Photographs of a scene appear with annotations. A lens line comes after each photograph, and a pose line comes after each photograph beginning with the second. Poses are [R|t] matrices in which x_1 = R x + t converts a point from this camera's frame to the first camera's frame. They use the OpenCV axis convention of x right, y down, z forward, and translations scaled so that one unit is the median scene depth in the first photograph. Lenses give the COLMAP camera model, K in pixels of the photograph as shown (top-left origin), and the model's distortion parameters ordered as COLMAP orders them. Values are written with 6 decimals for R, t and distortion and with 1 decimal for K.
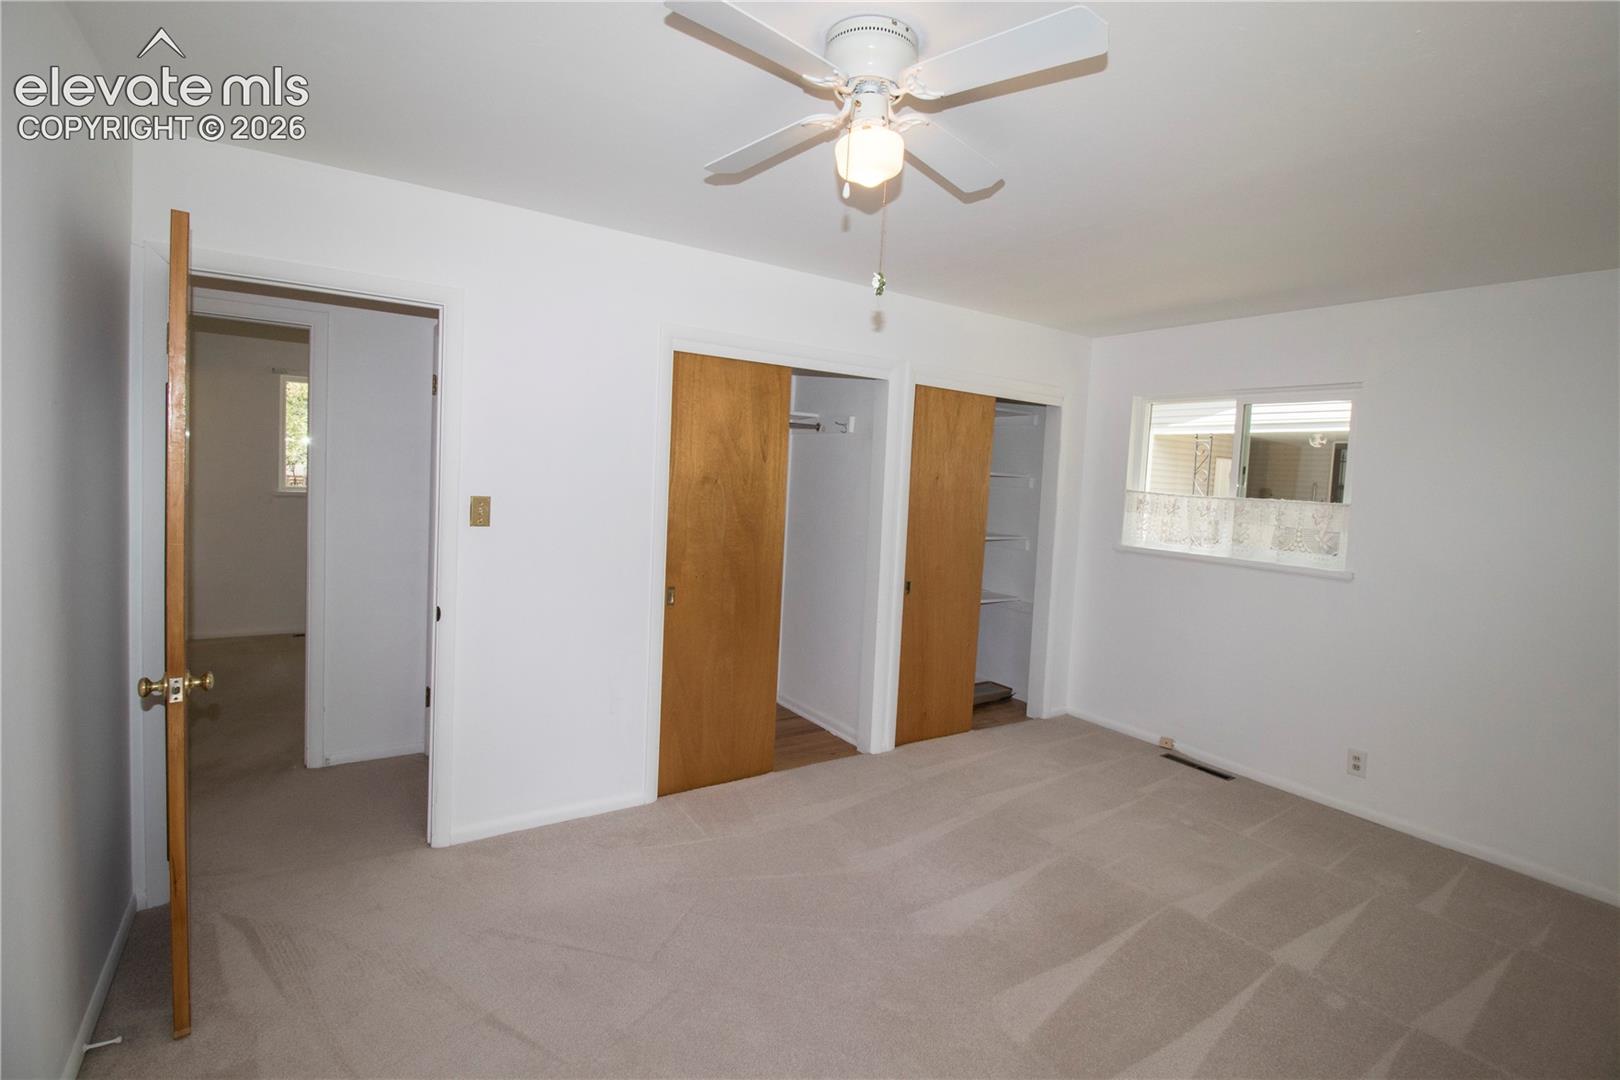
lens RADIAL K [[752.4, 0, 831.6], [0, 752.4, 521.3], [0, 0, 1]] dist [0.002157, -0.014216]
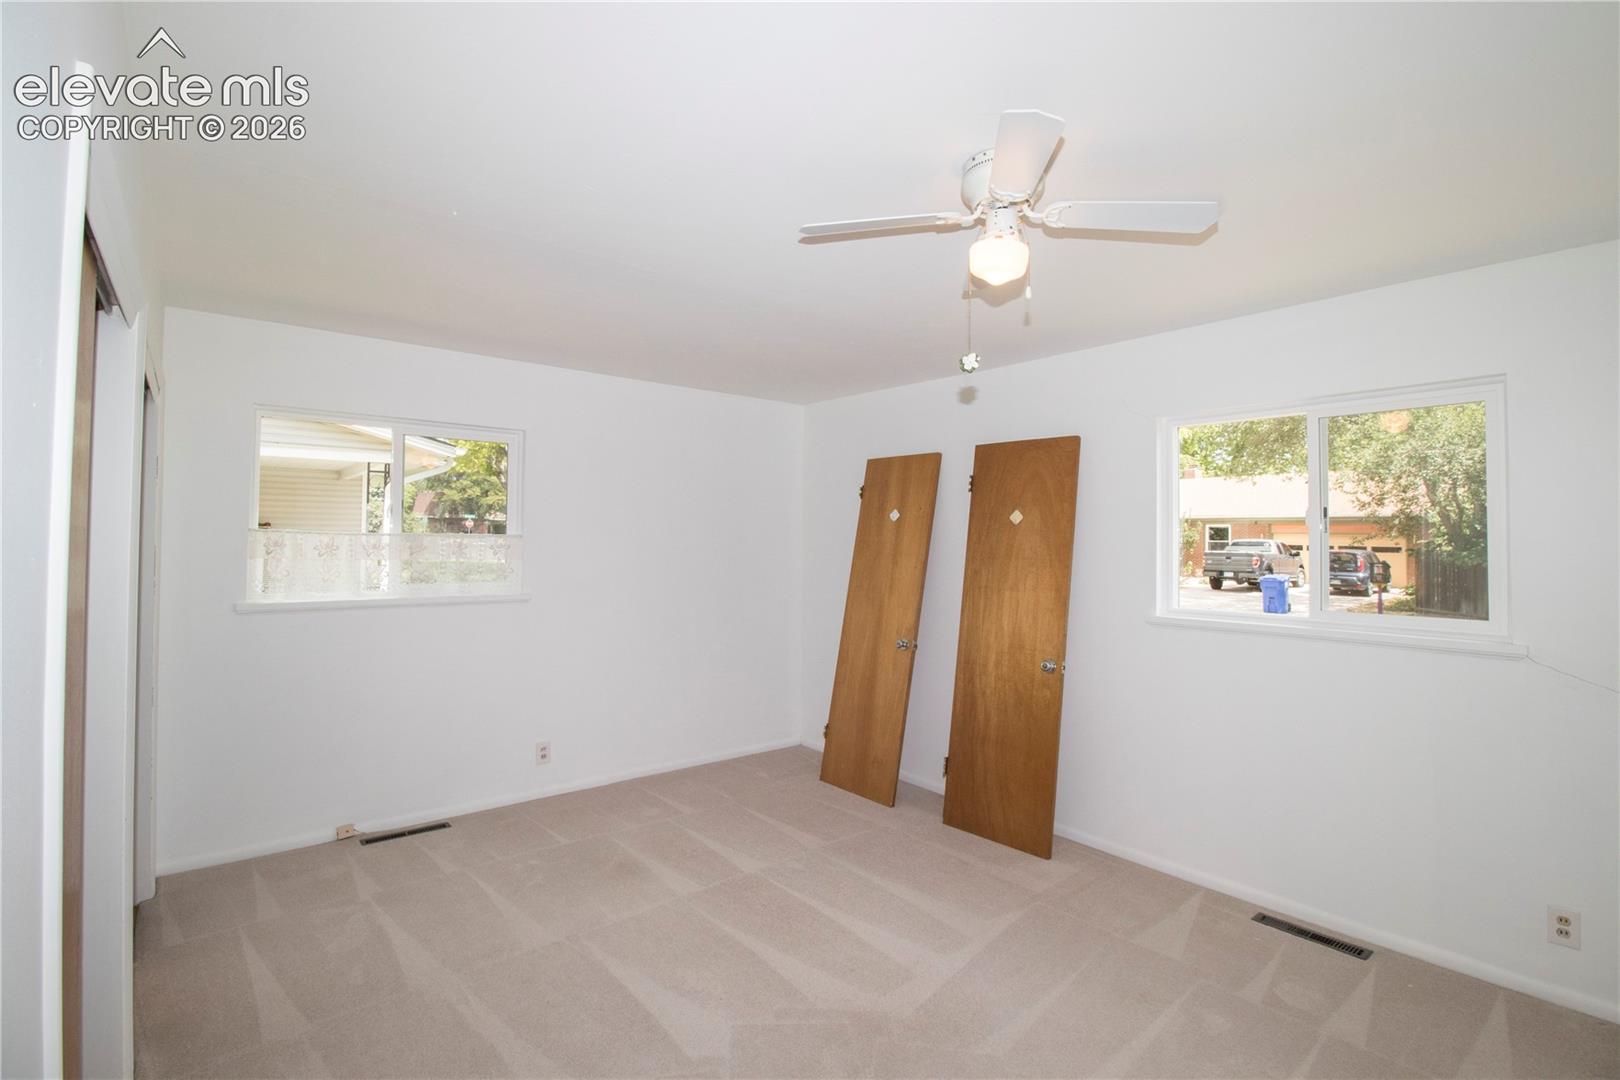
lens RADIAL K [[752.4, 0, 831.6], [0, 752.4, 521.3], [0, 0, 1]] dist [0.002157, -0.014216]
pose [[-0.100561, -0.030715, 0.994457, -0.475559], [0.046229, 0.998300, 0.035509, -0.058363], [-0.993856, 0.049543, -0.098970, 0.602136]]
